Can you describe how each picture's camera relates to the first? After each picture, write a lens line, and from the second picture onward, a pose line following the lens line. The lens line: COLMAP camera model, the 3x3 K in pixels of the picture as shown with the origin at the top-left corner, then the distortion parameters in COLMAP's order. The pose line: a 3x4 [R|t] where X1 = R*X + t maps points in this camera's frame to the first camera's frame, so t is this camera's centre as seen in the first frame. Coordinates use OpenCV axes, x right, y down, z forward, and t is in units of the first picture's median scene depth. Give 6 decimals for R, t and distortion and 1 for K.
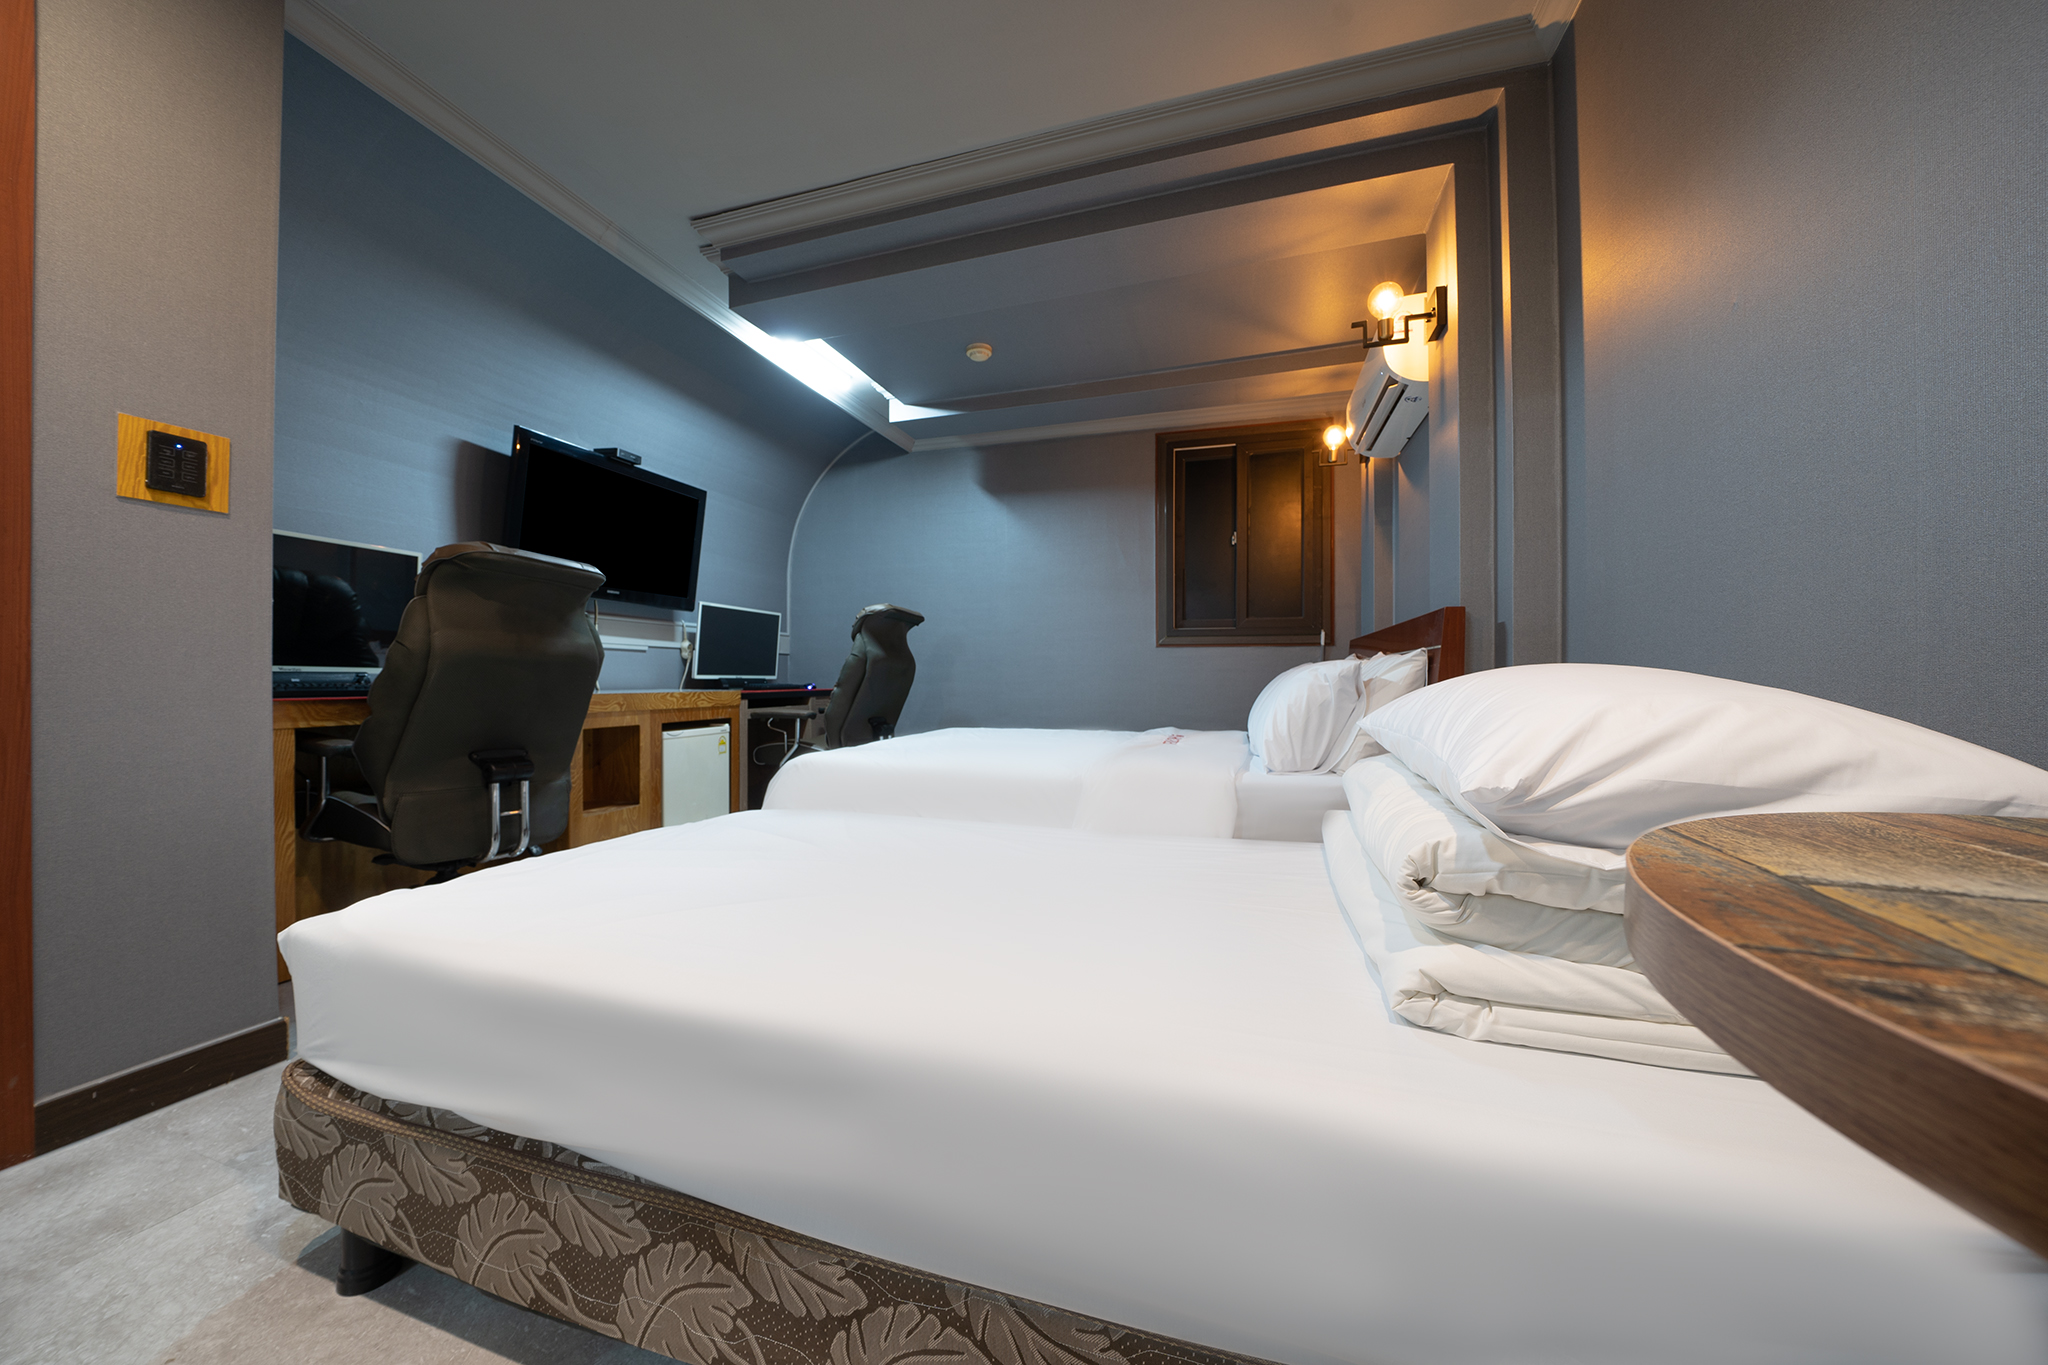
lens RADIAL K [[706.5, 0, 1030.7], [0, 706.5, 683.8], [0, 0, 1]] dist [-0.026457, 0.002121]
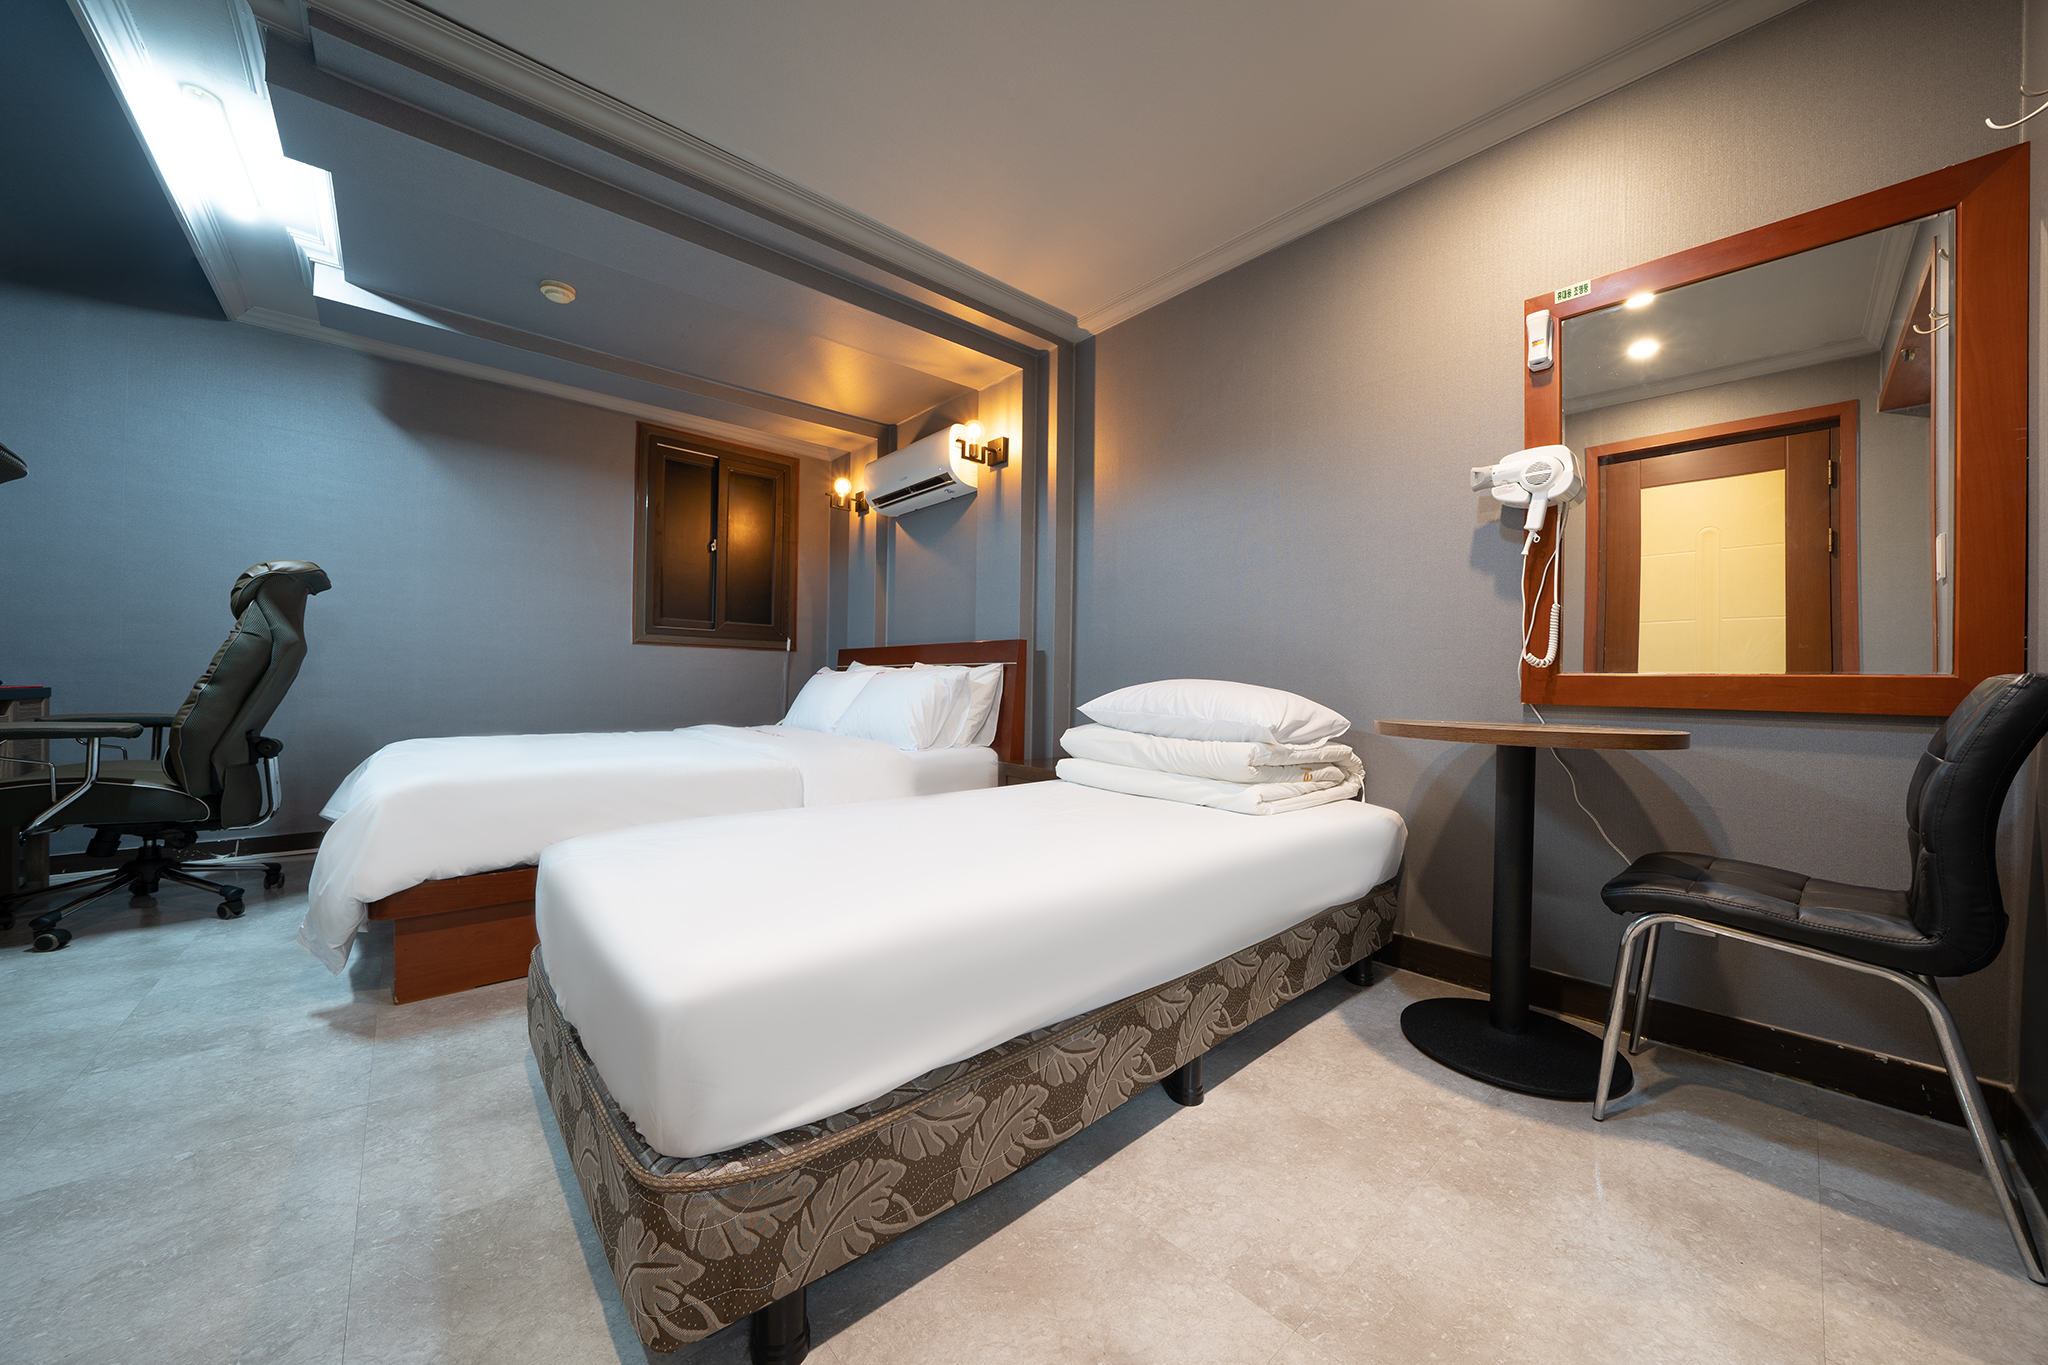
lens RADIAL K [[706.5, 0, 1013.9], [0, 706.5, 685.5], [0, 0, 1]] dist [-0.026457, 0.002121]
pose [[0.518629, 0.005555, 0.854981, -0.585098], [-0.009405, 0.999955, -0.000792, 0.000232], [-0.854947, -0.007631, 0.518659, 0.103266]]
